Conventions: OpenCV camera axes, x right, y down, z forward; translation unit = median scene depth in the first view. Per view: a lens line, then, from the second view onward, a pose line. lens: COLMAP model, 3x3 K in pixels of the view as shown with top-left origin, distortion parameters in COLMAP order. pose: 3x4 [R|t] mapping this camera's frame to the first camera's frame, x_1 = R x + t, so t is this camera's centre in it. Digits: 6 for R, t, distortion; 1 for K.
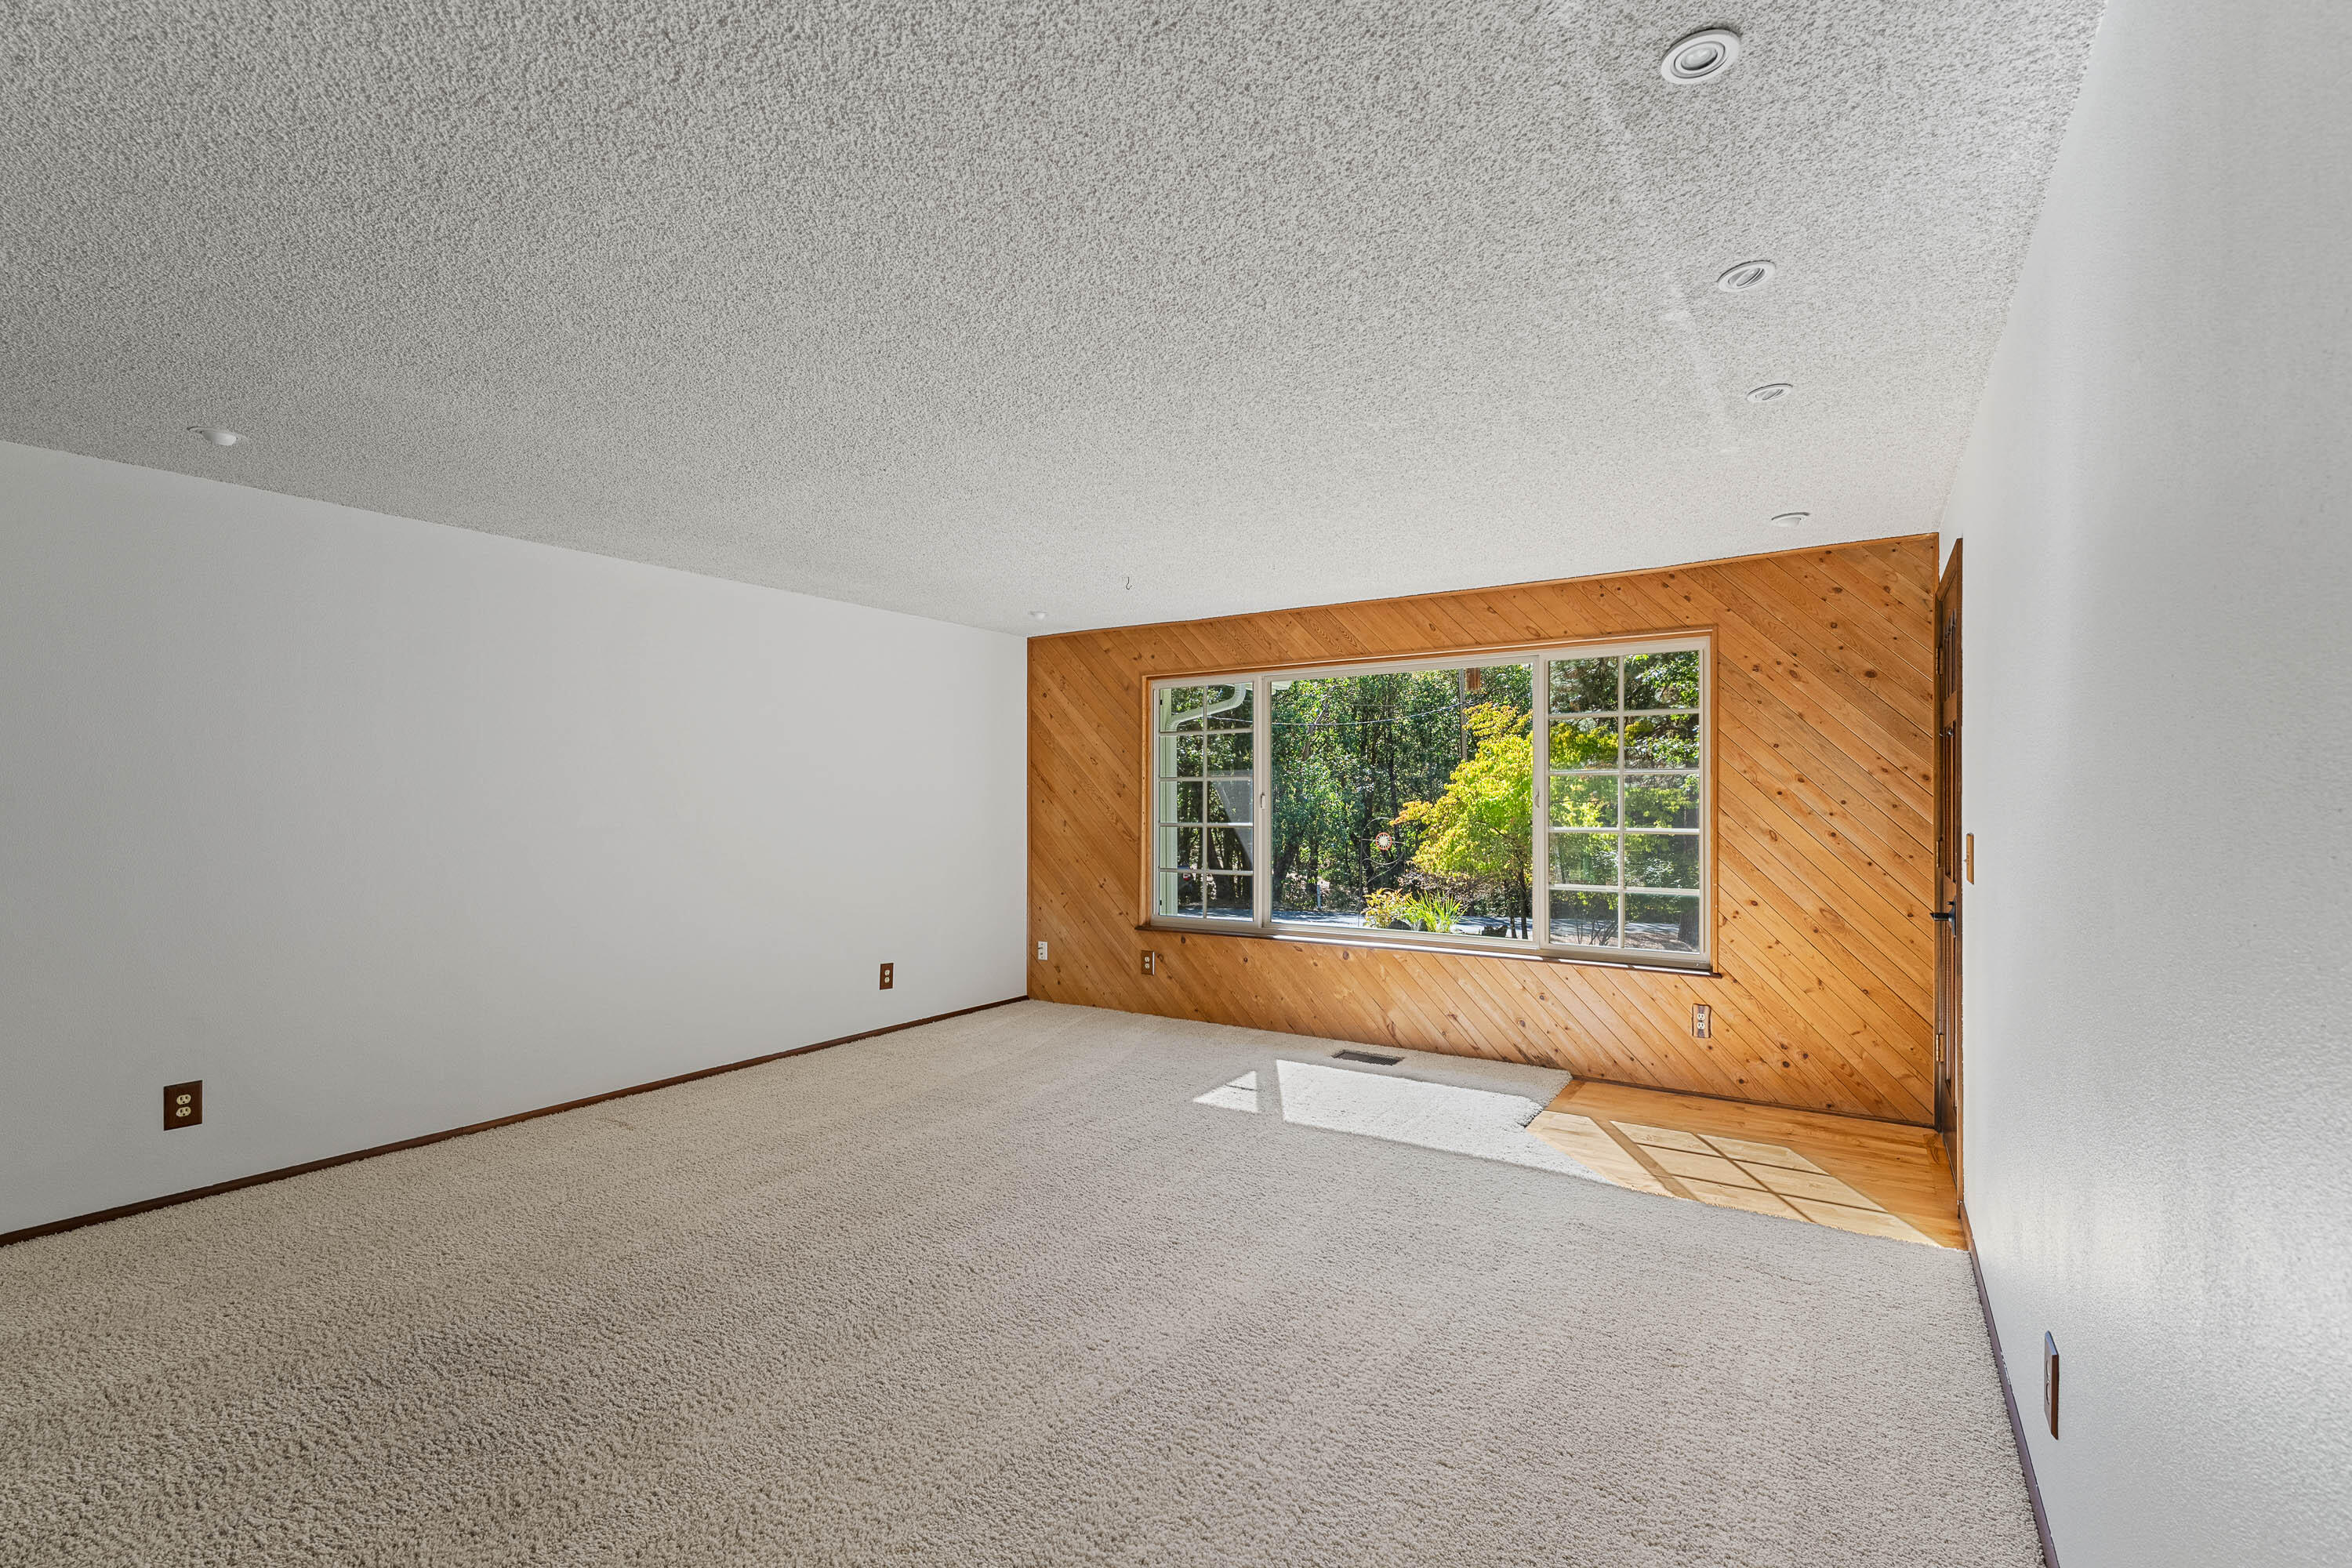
lens RADIAL K [[1053.7, 0, 1177.4], [0, 1053.7, 796.5], [0, 0, 1]] dist [0.002610, -0.000903]
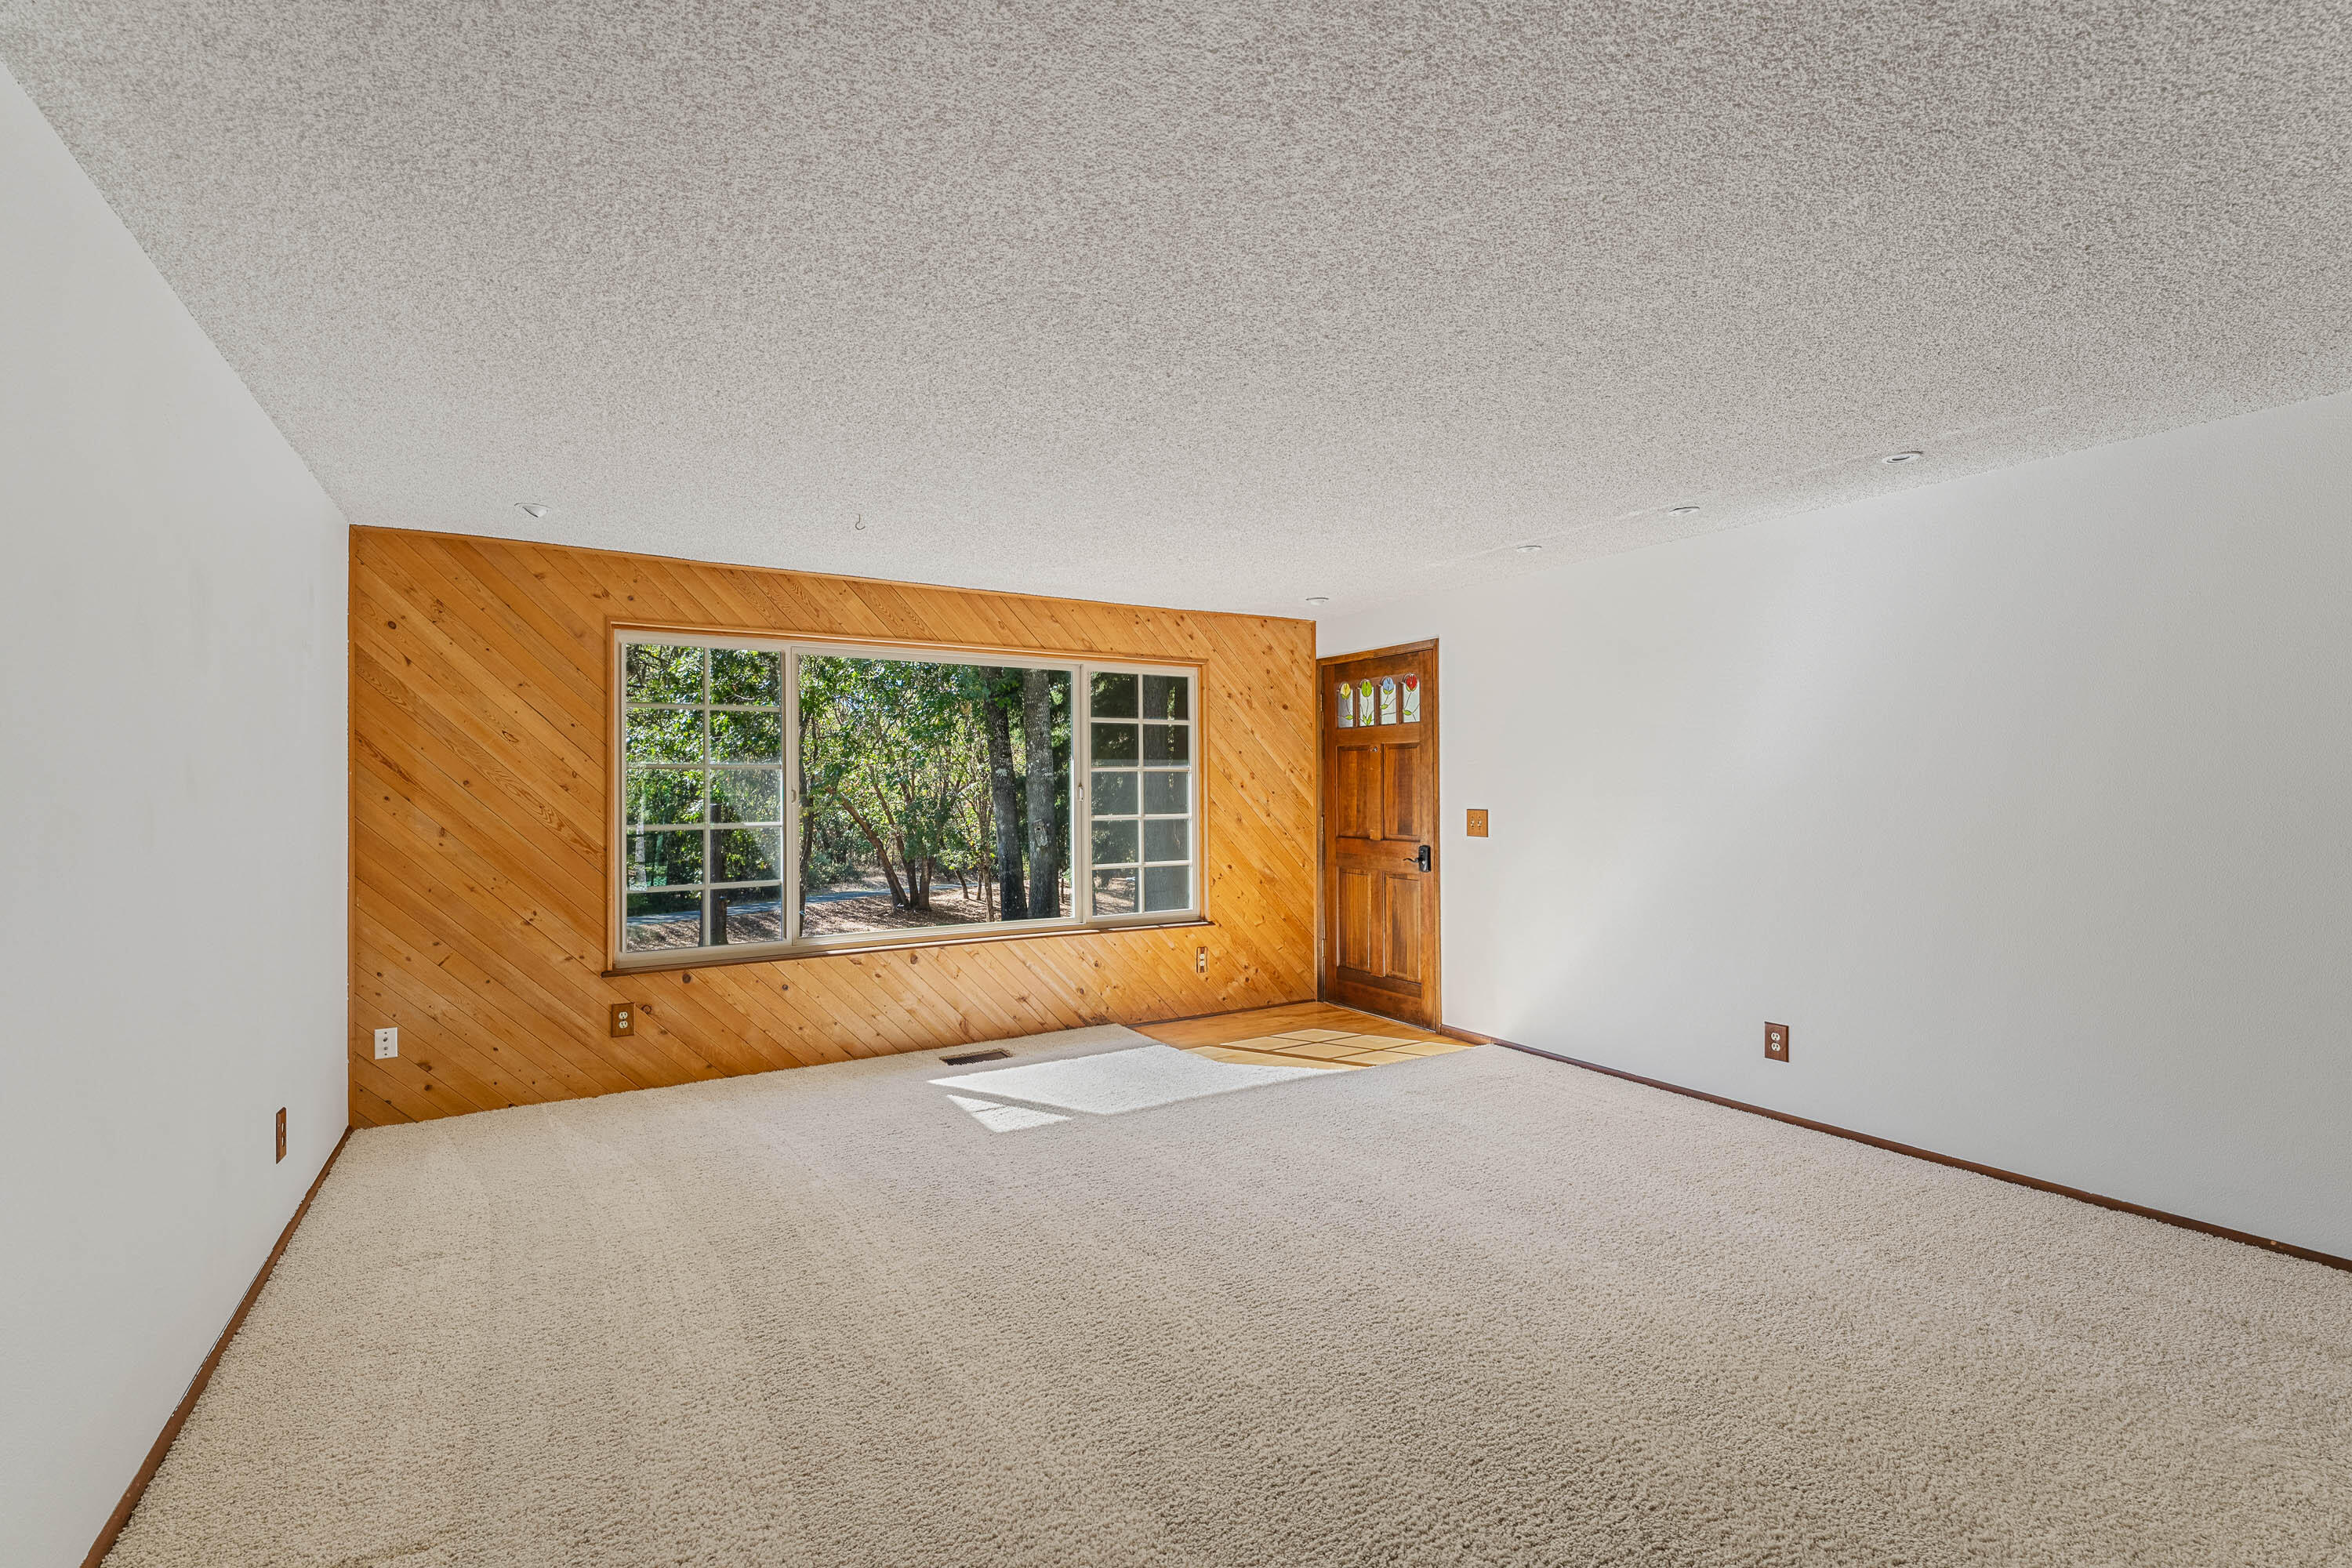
lens RADIAL K [[1053.7, 0, 1177.8], [0, 1053.7, 779.1], [0, 0, 1]] dist [0.002610, -0.000903]
pose [[0.422686, 0.007098, 0.906248, -0.523618], [0.000911, 0.999965, -0.008257, -0.001192], [-0.906276, 0.004315, 0.422665, 0.348541]]
